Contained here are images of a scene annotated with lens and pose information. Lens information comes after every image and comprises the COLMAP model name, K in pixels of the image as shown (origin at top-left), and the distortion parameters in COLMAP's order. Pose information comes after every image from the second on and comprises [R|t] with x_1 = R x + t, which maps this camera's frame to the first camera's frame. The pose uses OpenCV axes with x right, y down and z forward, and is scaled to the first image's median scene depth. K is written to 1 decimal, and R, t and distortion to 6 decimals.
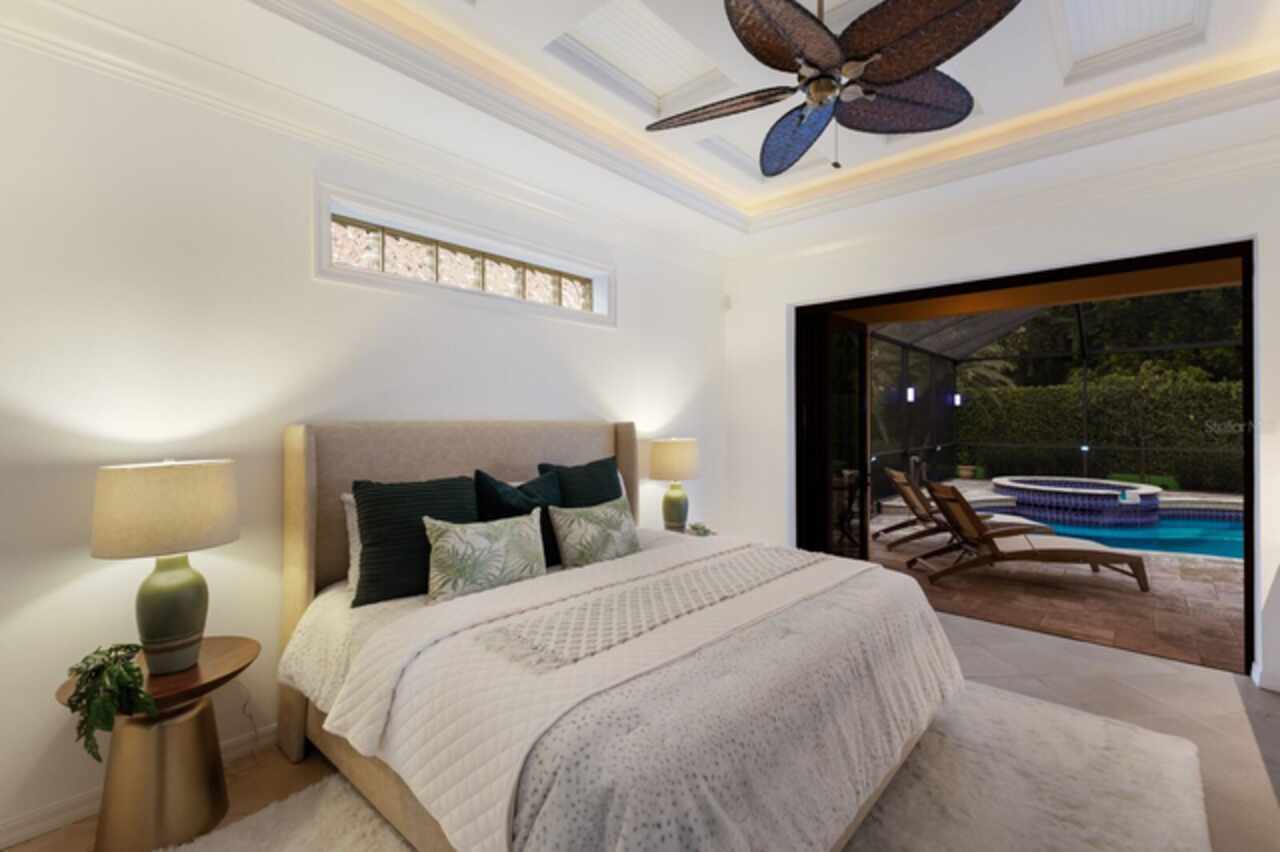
lens RADIAL K [[559.6, 0, 636.5], [0, 559.6, 420.2], [0, 0, 1]] dist [0.008877, -0.000482]
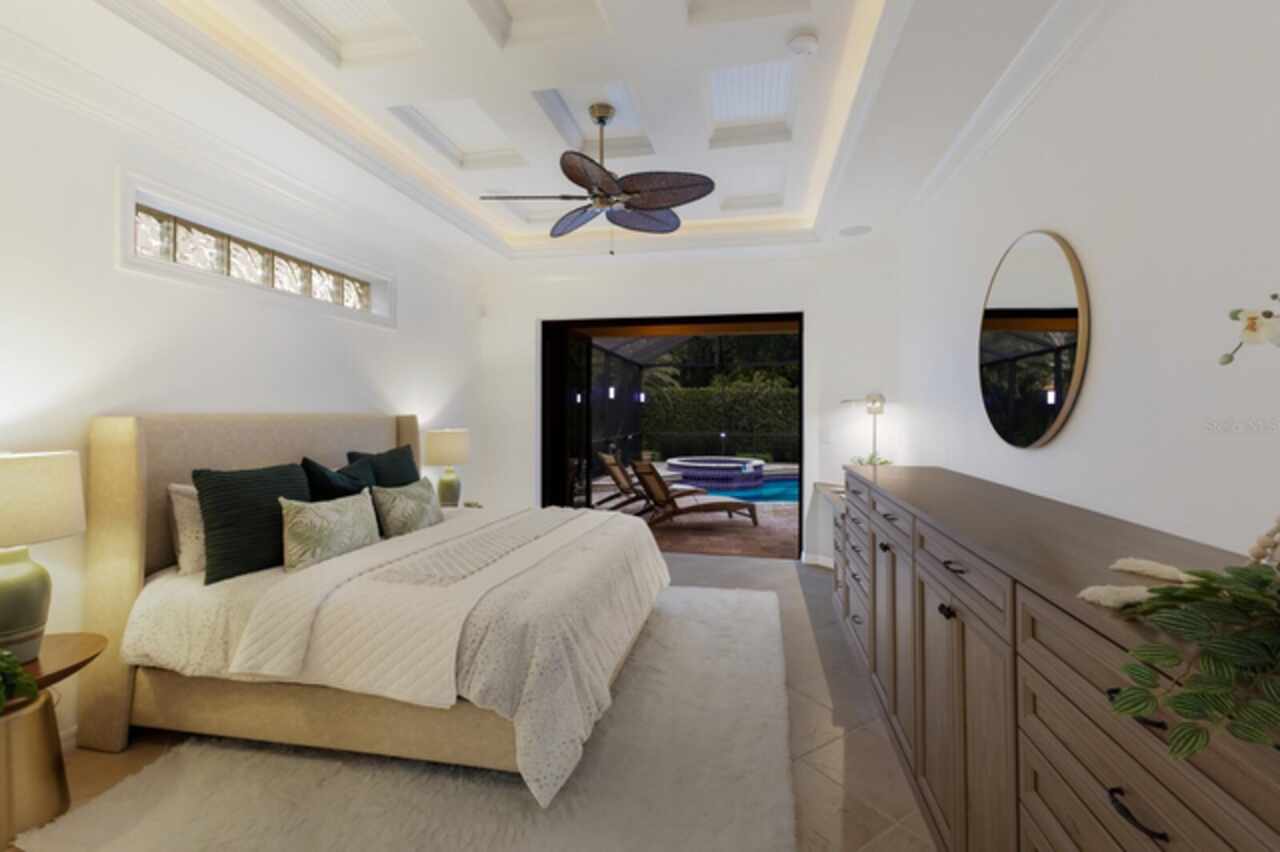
lens RADIAL K [[559.6, 0, 639.7], [0, 559.6, 422.0], [0, 0, 1]] dist [0.008877, -0.000482]
pose [[0.863045, -0.005148, 0.505101, -0.251673], [-0.002385, 0.999895, 0.014267, 0.000241], [-0.505122, -0.013518, 0.862942, -0.274452]]
